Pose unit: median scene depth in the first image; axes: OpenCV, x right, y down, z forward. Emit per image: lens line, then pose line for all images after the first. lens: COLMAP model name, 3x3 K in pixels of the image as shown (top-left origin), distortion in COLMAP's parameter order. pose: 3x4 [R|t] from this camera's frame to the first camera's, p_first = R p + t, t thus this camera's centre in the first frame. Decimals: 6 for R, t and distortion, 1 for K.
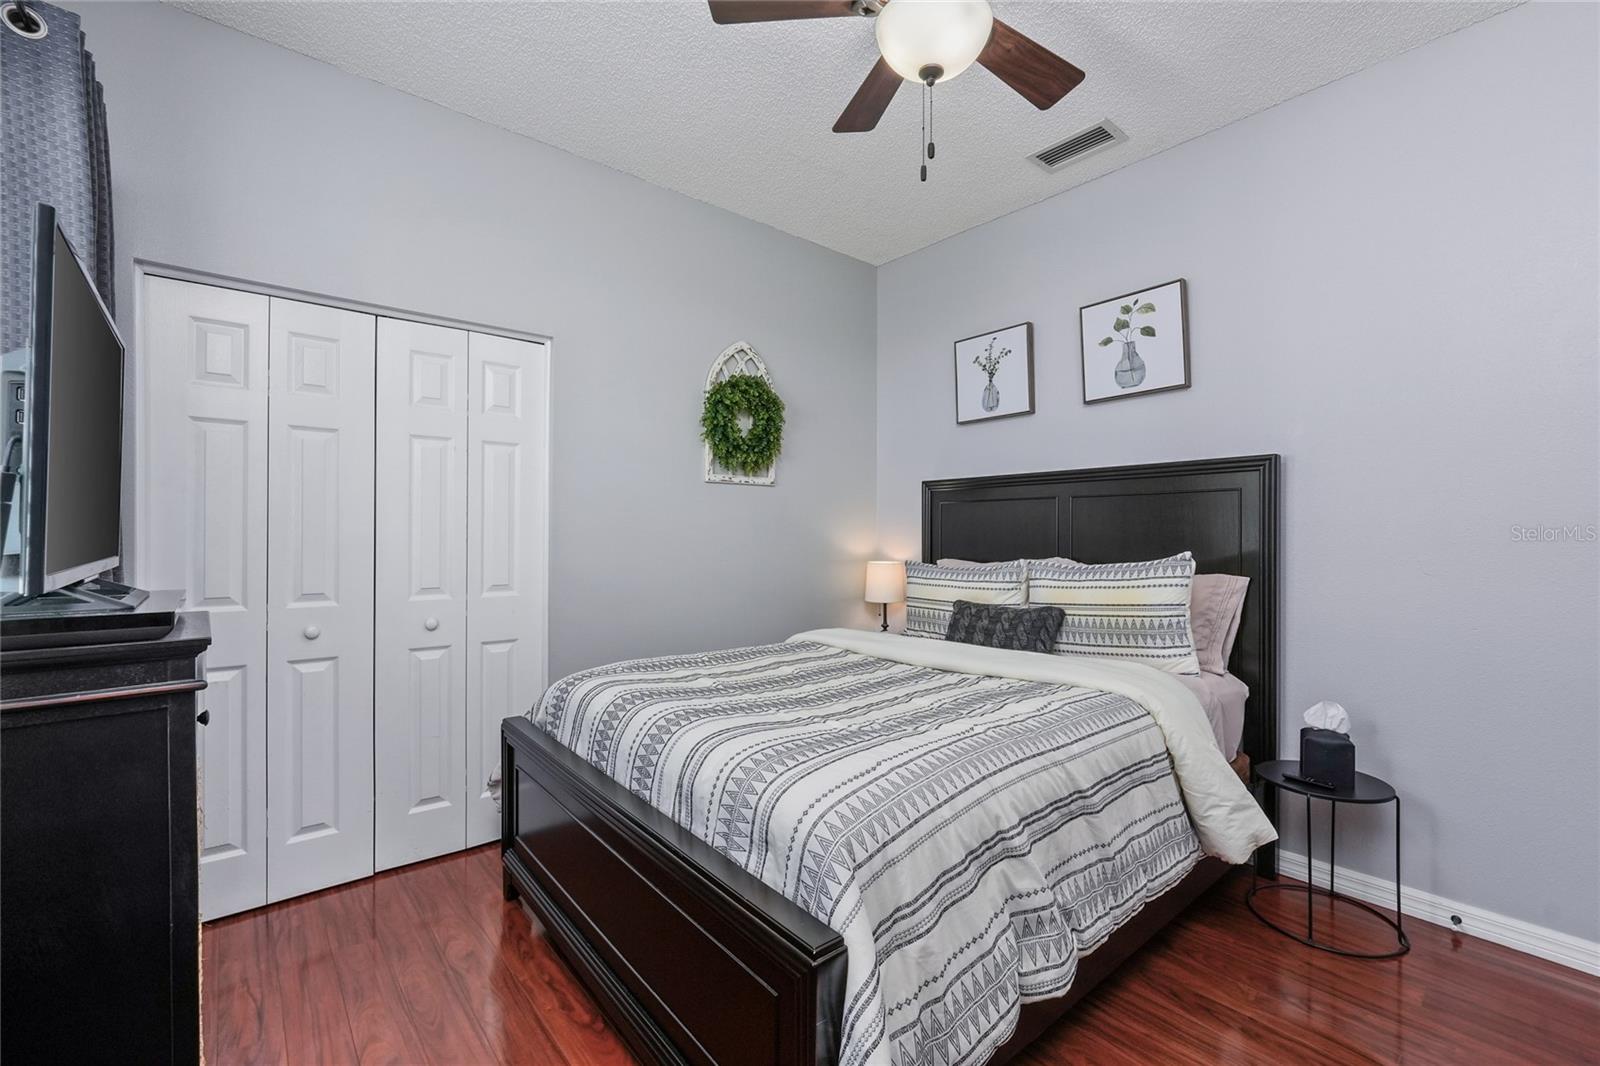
lens RADIAL K [[663.7, 0, 807.7], [0, 663.7, 531.4], [0, 0, 1]] dist [0.000973, 0.000200]
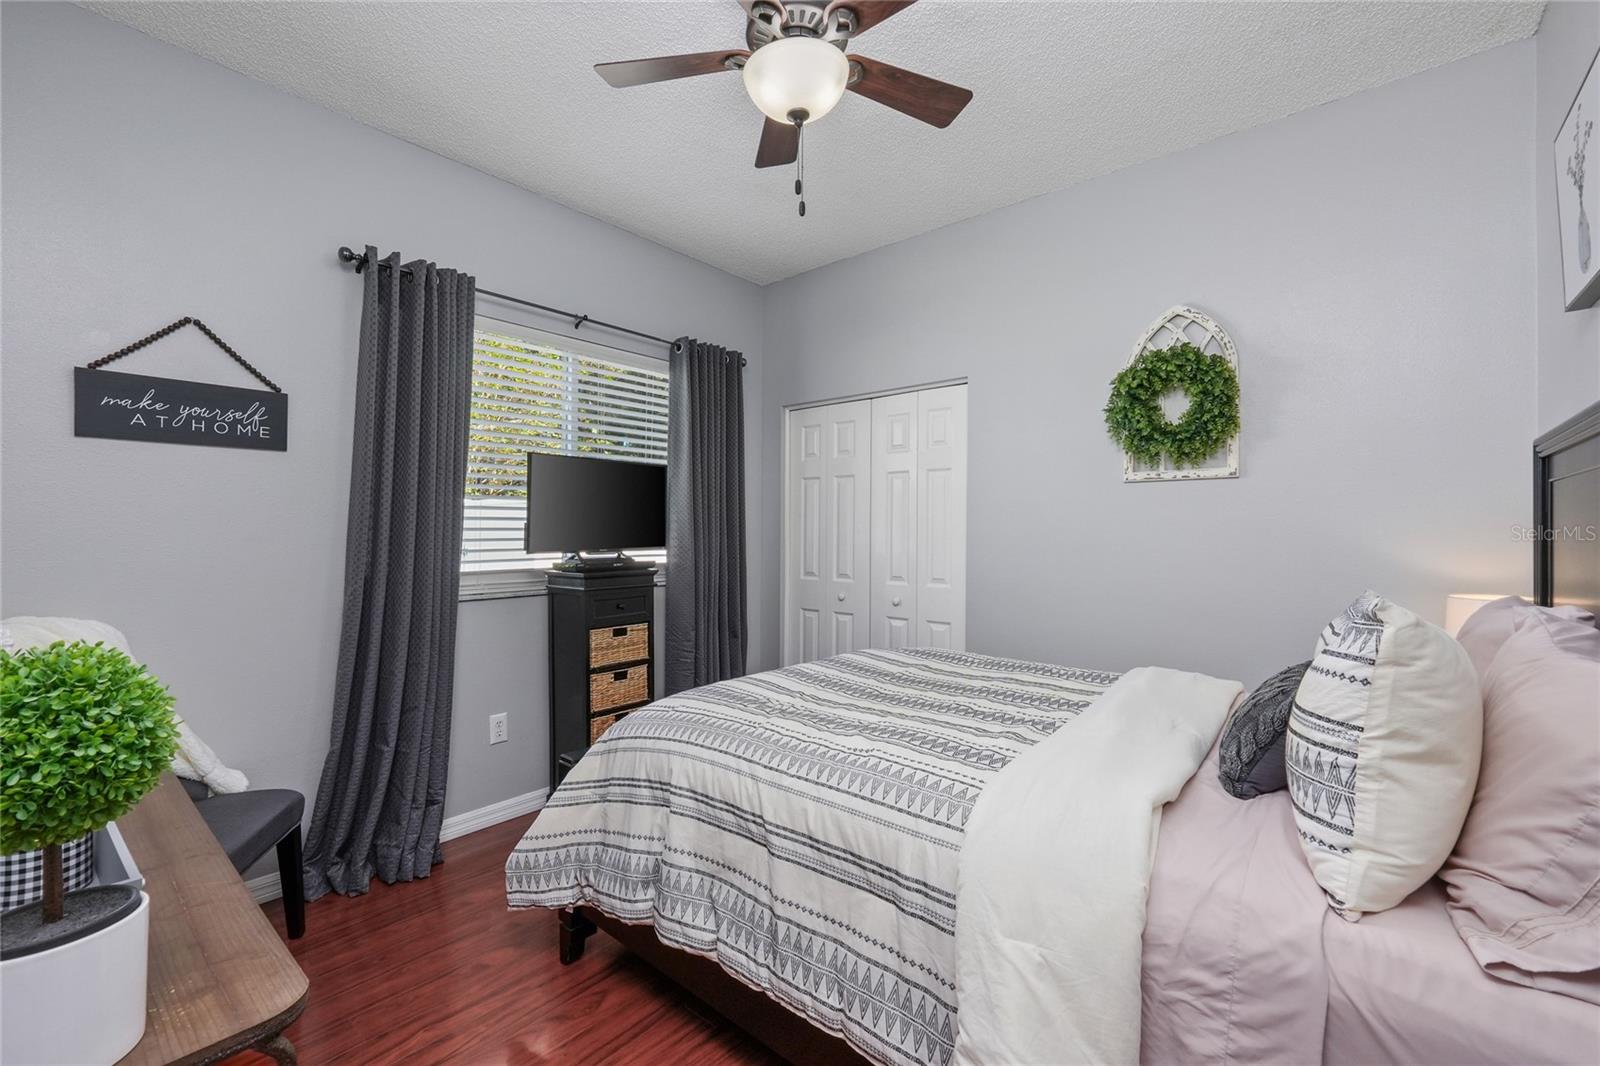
lens RADIAL K [[663.7, 0, 807.7], [0, 663.7, 531.4], [0, 0, 1]] dist [0.000973, 0.000200]
pose [[0.167716, -0.007096, -0.985810, 1.308062], [0.003025, 0.999973, -0.006683, -0.008932], [0.985831, -0.001861, 0.167733, 0.875518]]
